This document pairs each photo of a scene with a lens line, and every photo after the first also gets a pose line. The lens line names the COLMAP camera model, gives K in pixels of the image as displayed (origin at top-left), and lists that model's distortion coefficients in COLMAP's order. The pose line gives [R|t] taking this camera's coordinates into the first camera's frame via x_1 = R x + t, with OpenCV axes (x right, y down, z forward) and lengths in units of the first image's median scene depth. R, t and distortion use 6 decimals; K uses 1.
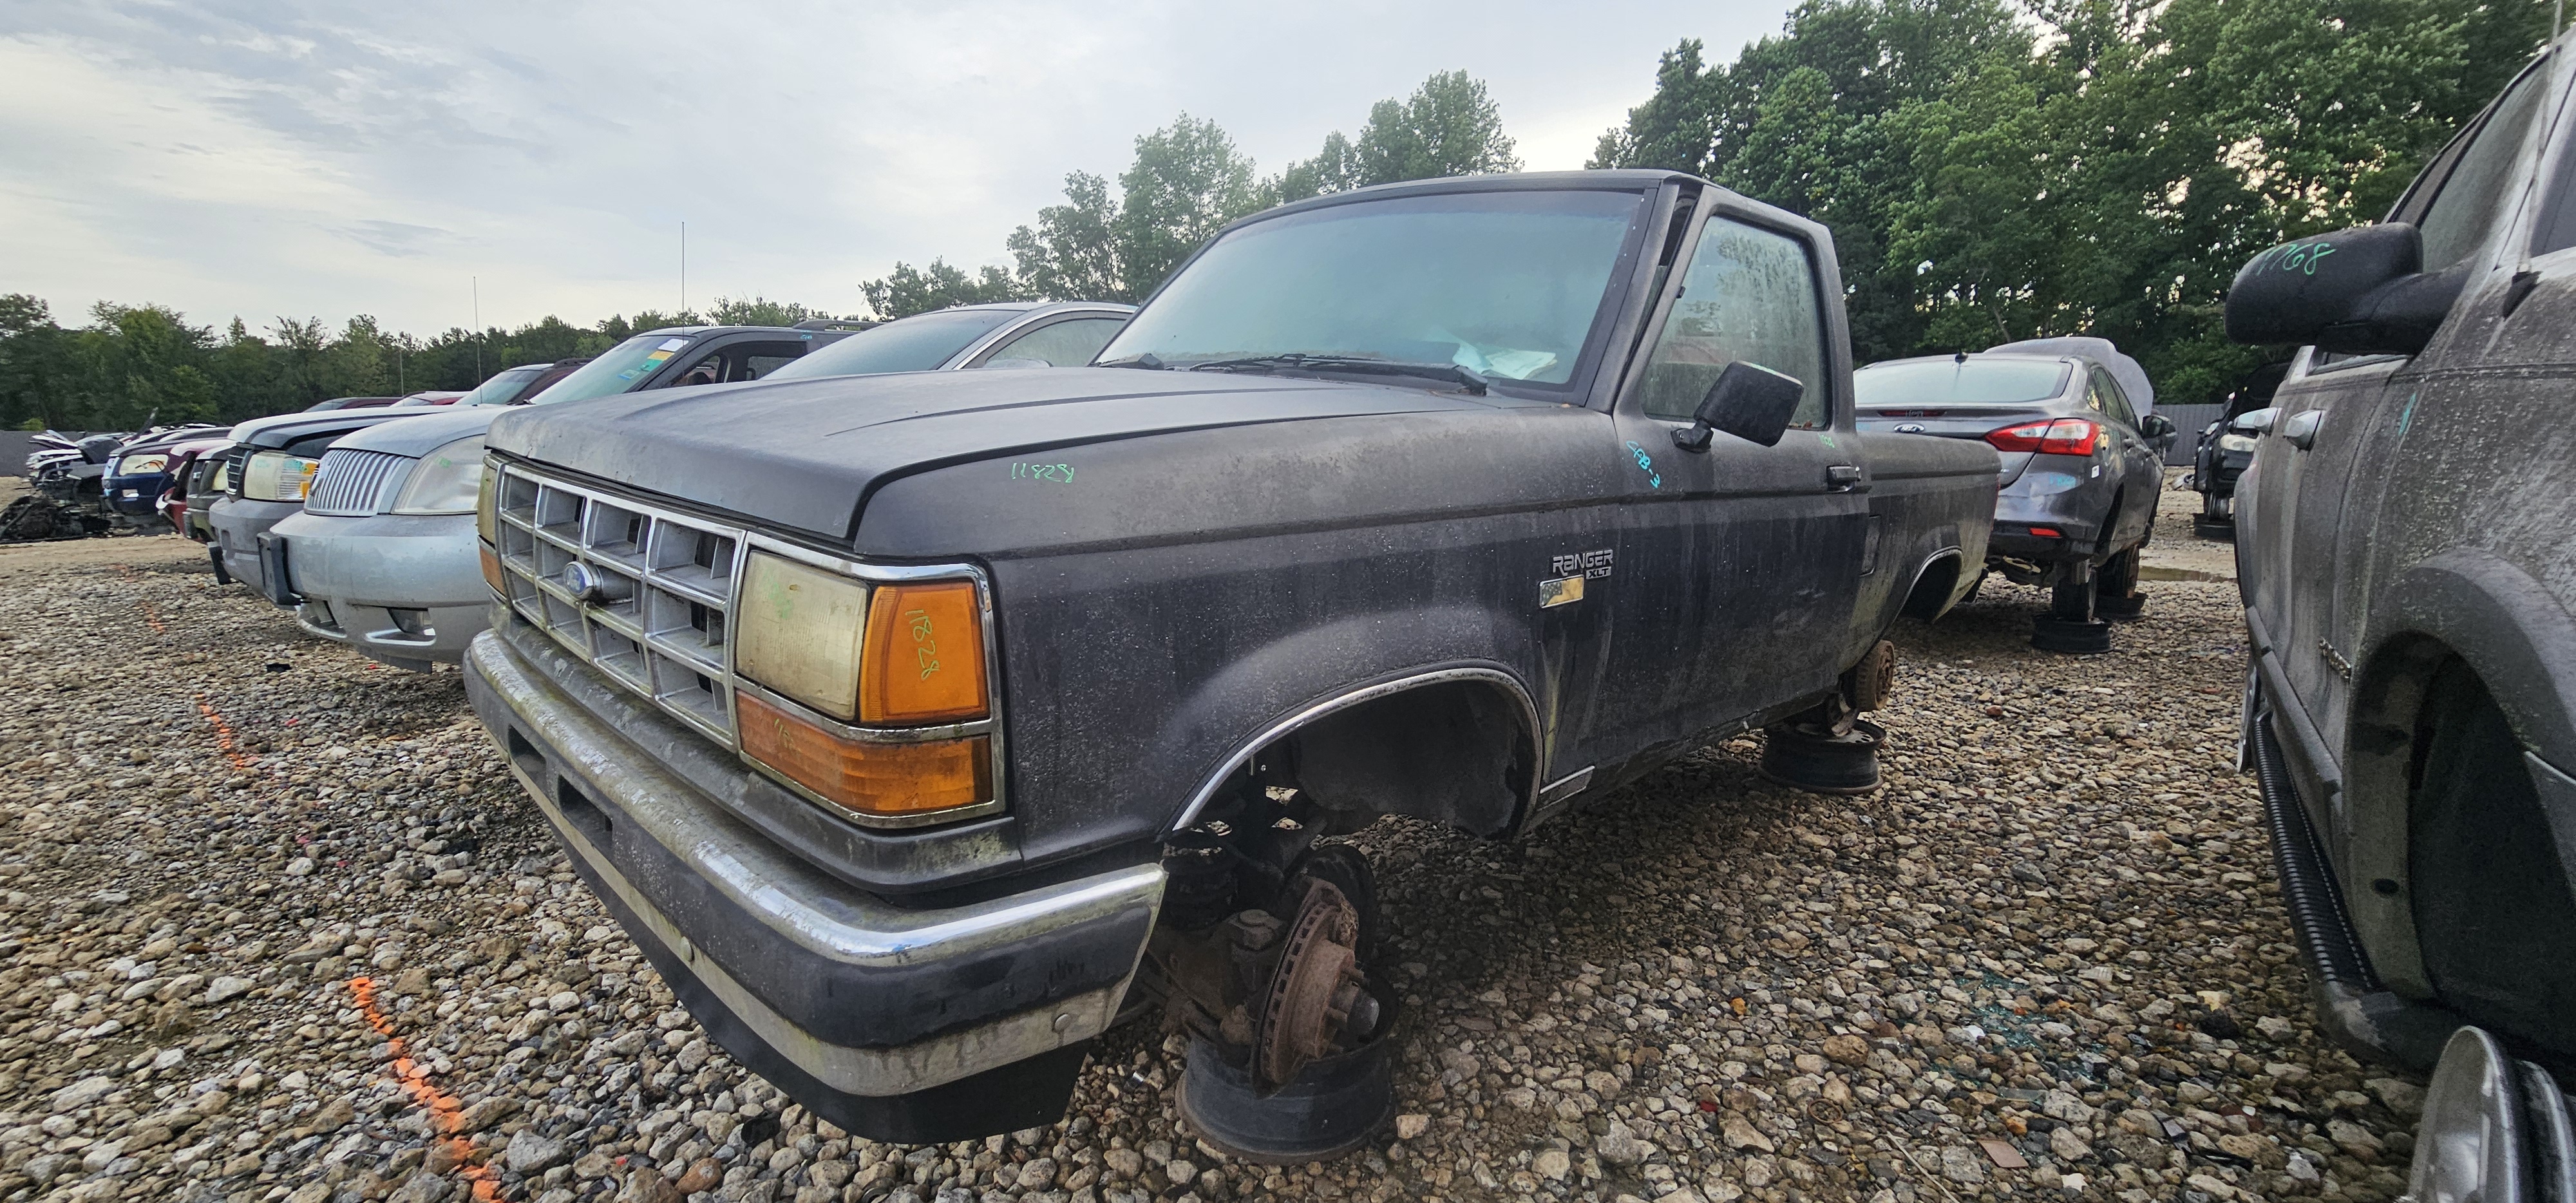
lens RADIAL K [[1053.4, 0, 1282.0], [0, 1053.4, 587.0], [0, 0, 1]] dist [-0.000629, -0.000221]
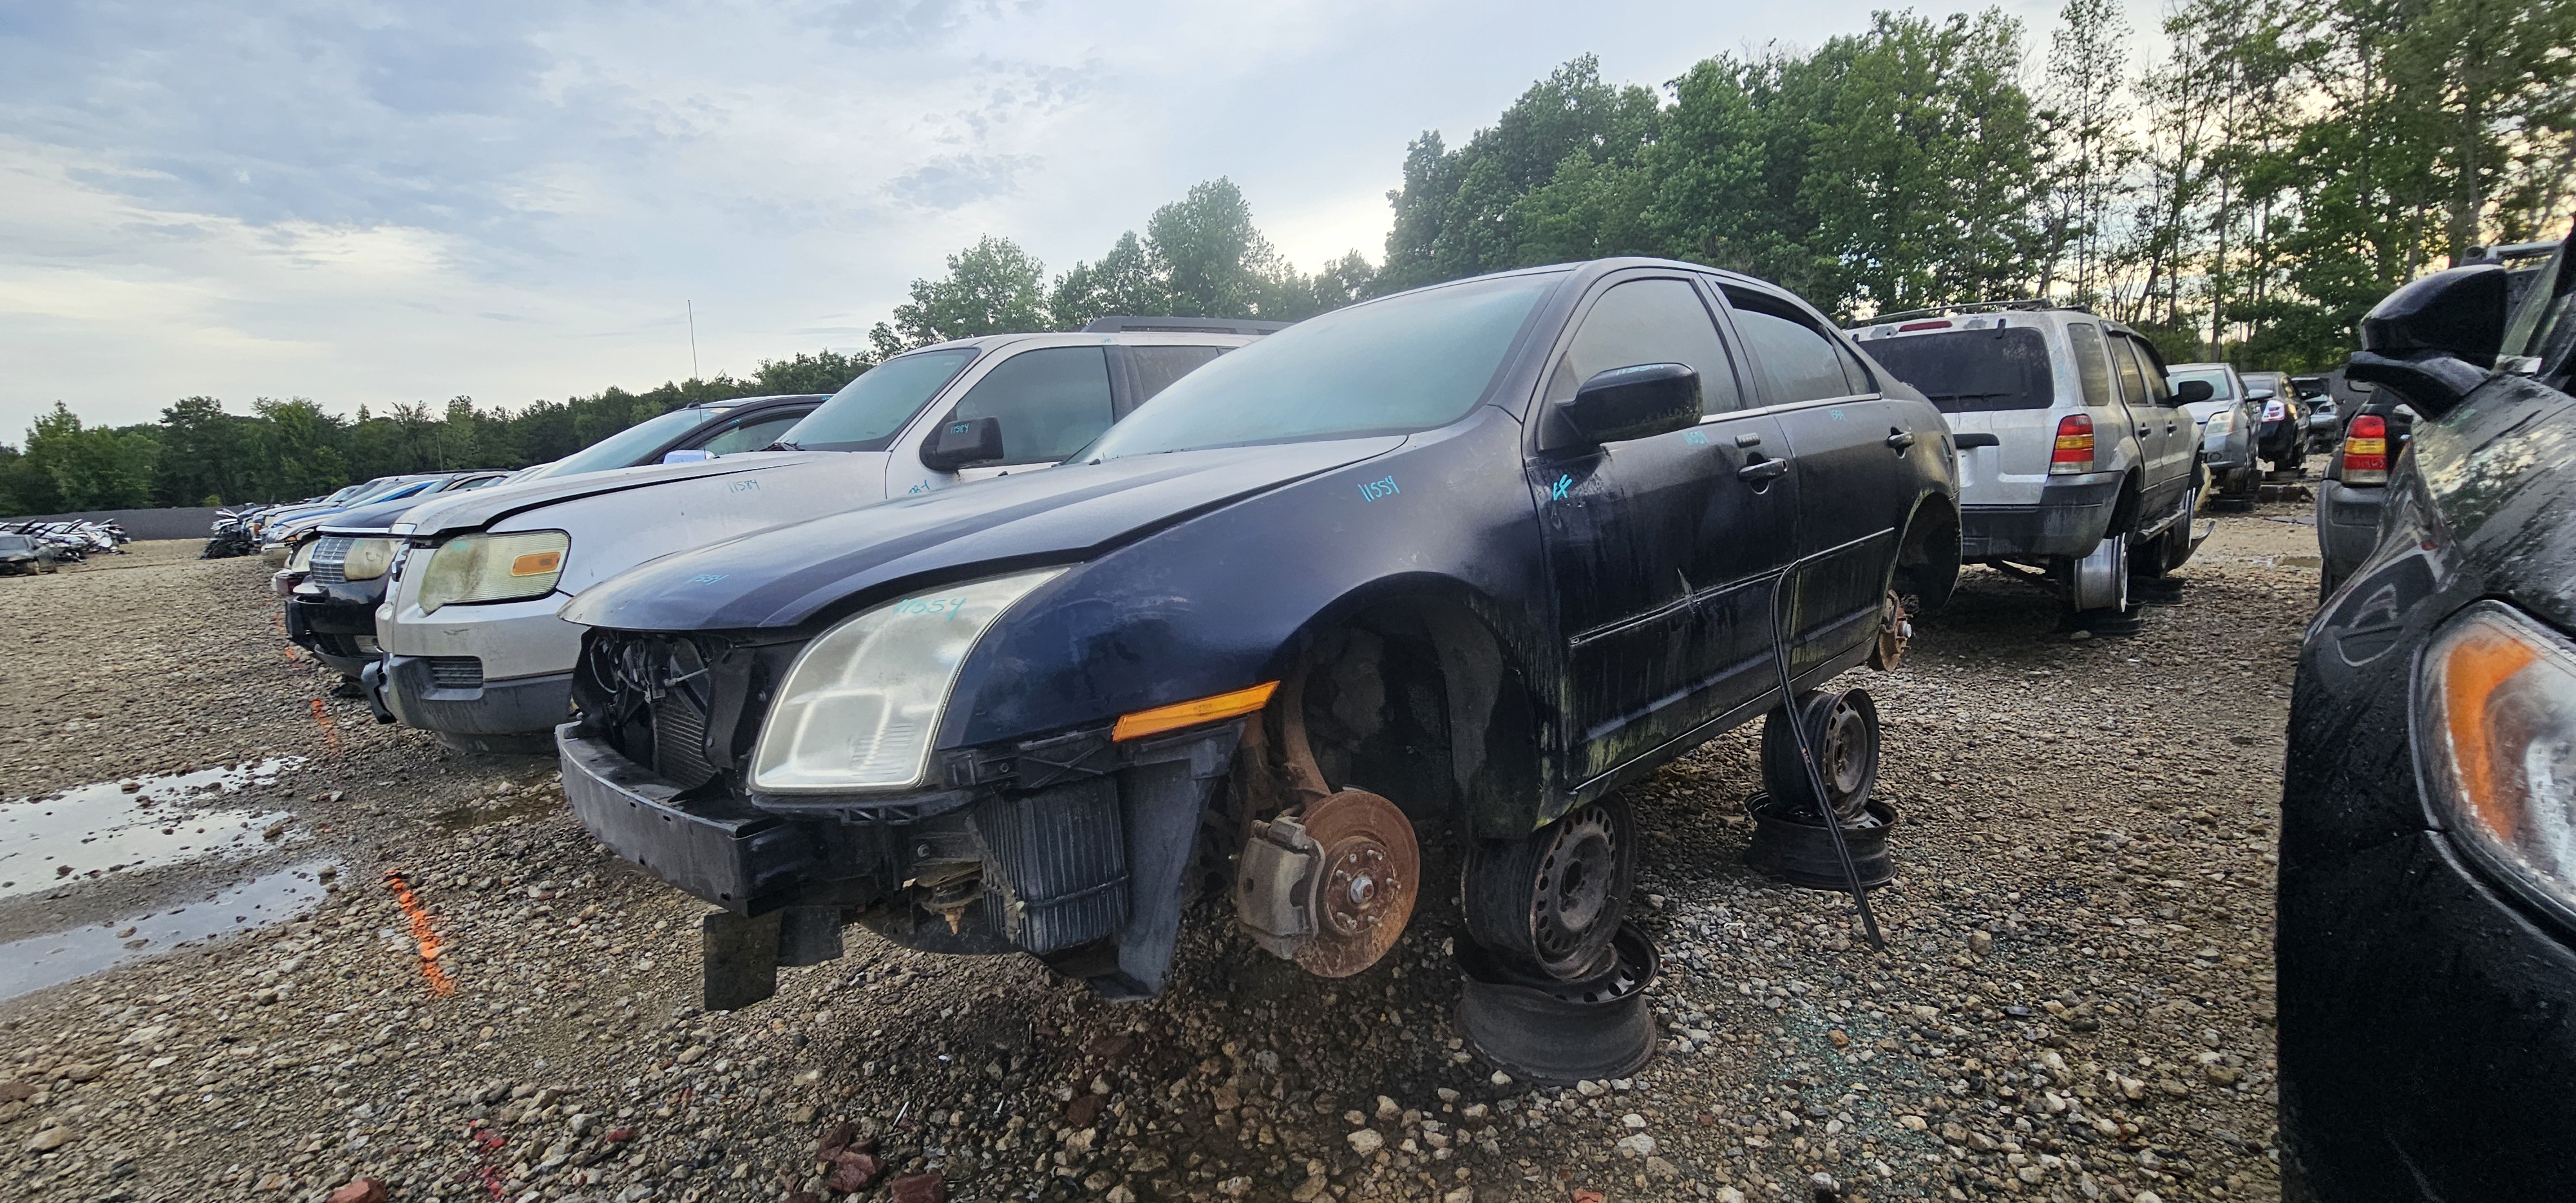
lens RADIAL K [[1048.8, 0, 1282.2], [0, 1048.8, 590.3], [0, 0, 1]] dist [-0.002292, 0.000420]
pose [[0.996402, -0.039375, -0.075045, 0.339133], [0.038534, 0.999177, -0.012628, 0.036941], [0.075480, 0.009691, 0.997100, -0.288806]]
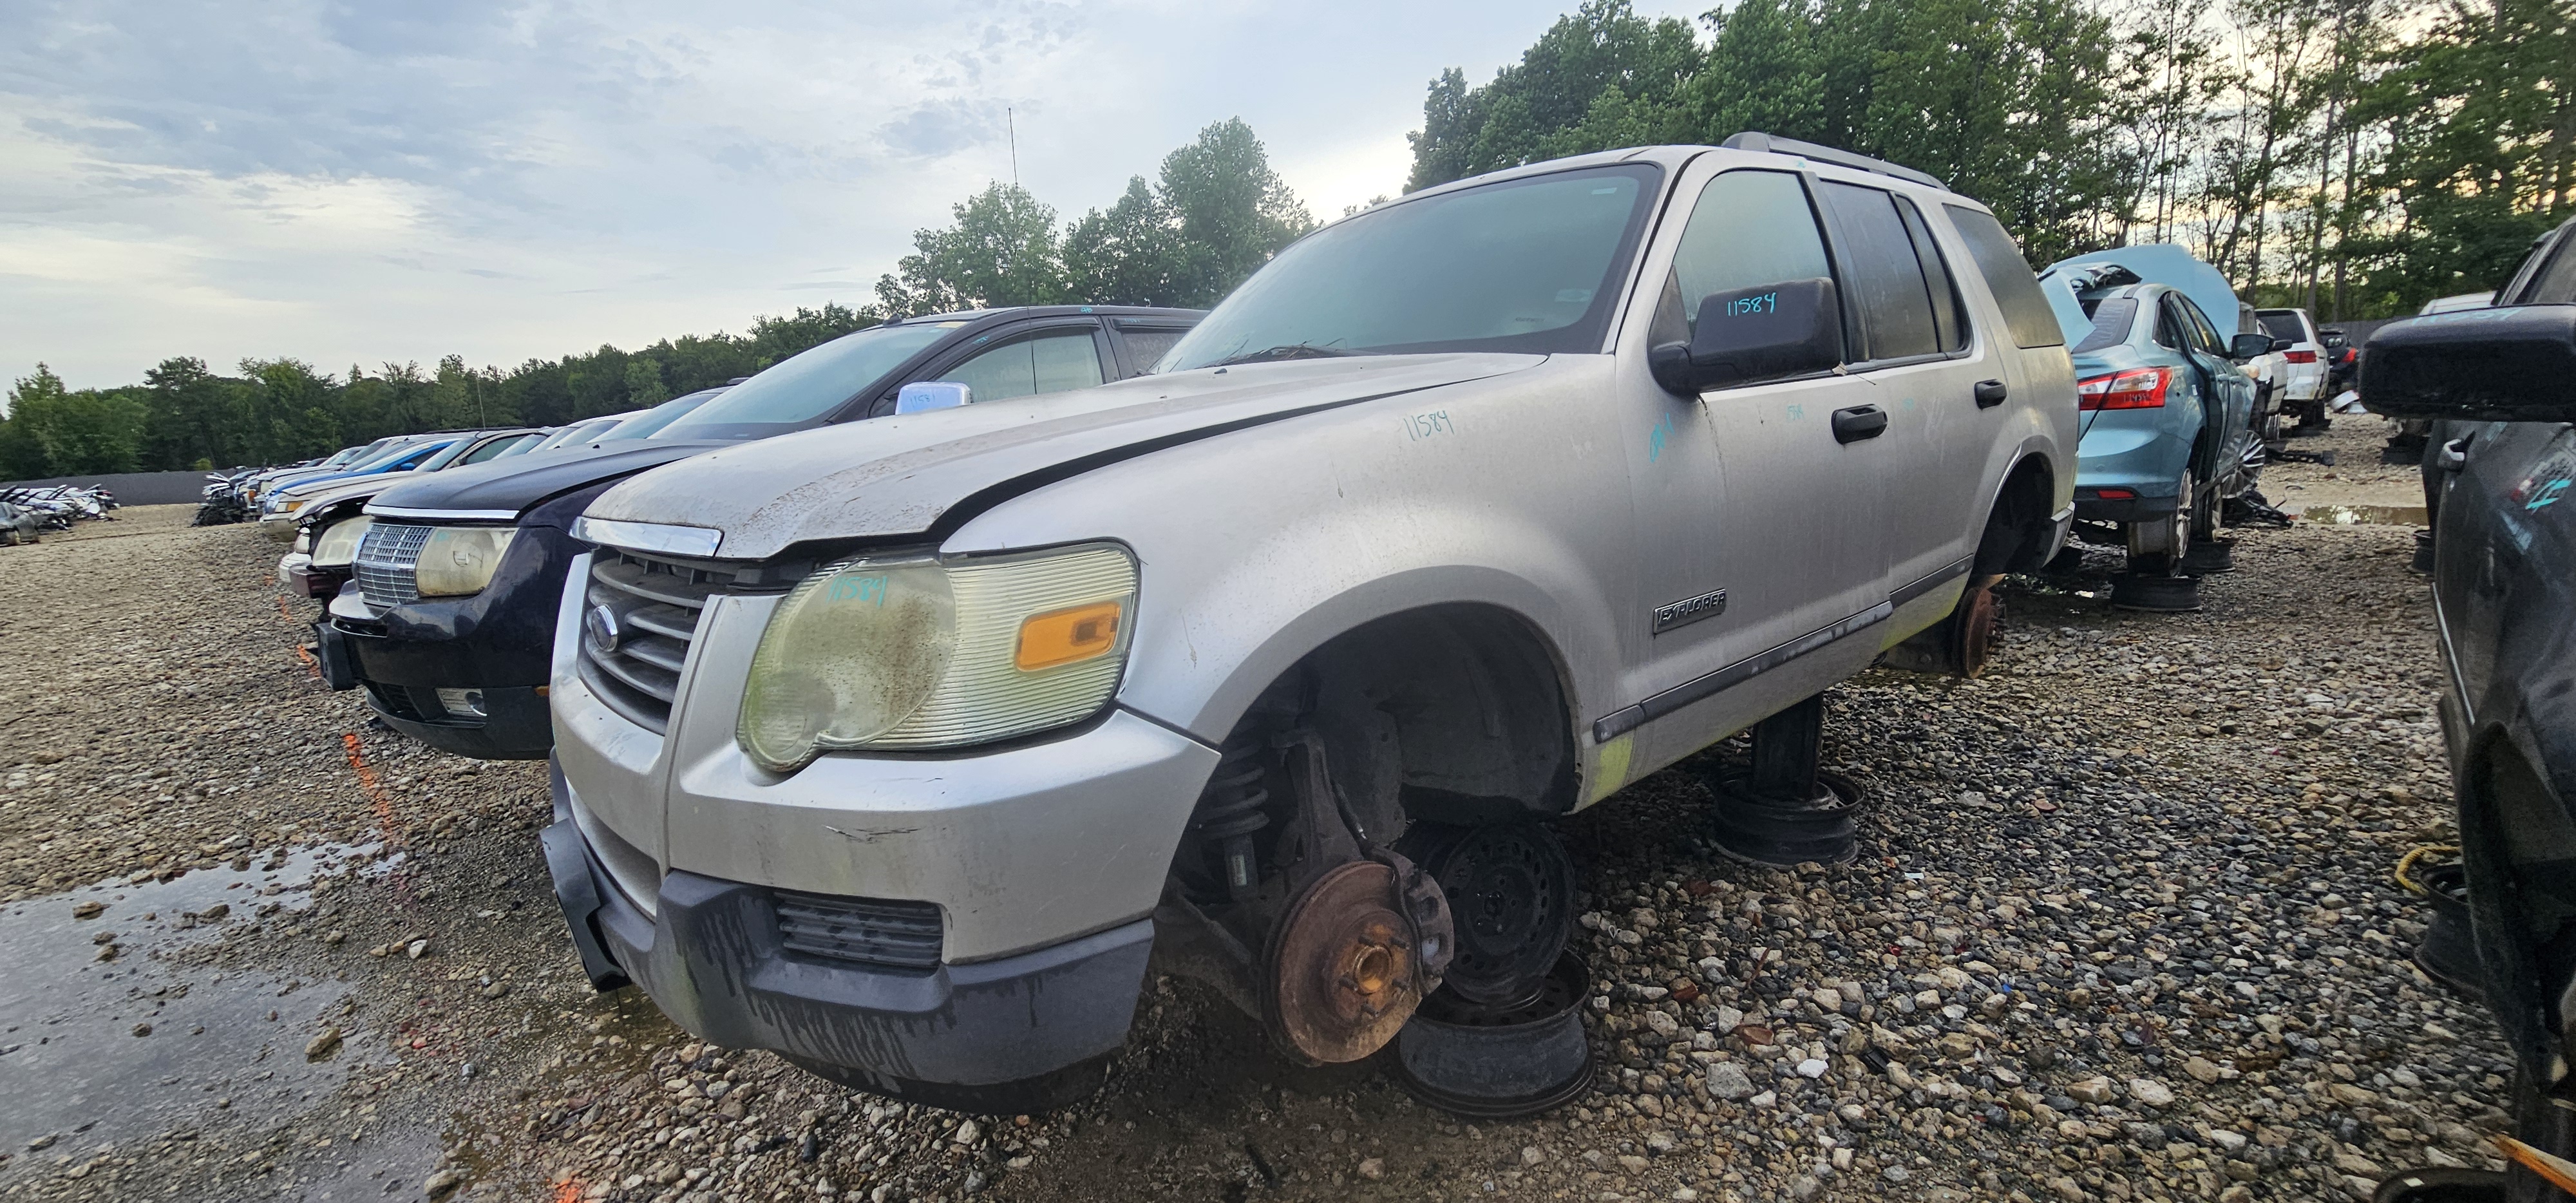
lens RADIAL K [[1053.4, 0, 1282.0], [0, 1053.4, 587.0], [0, 0, 1]] dist [-0.000629, -0.000221]
pose [[0.996081, -0.043430, -0.077049, 0.311311], [0.045498, 0.998644, 0.025286, 0.033304], [0.075846, -0.028692, 0.996707, -0.265014]]
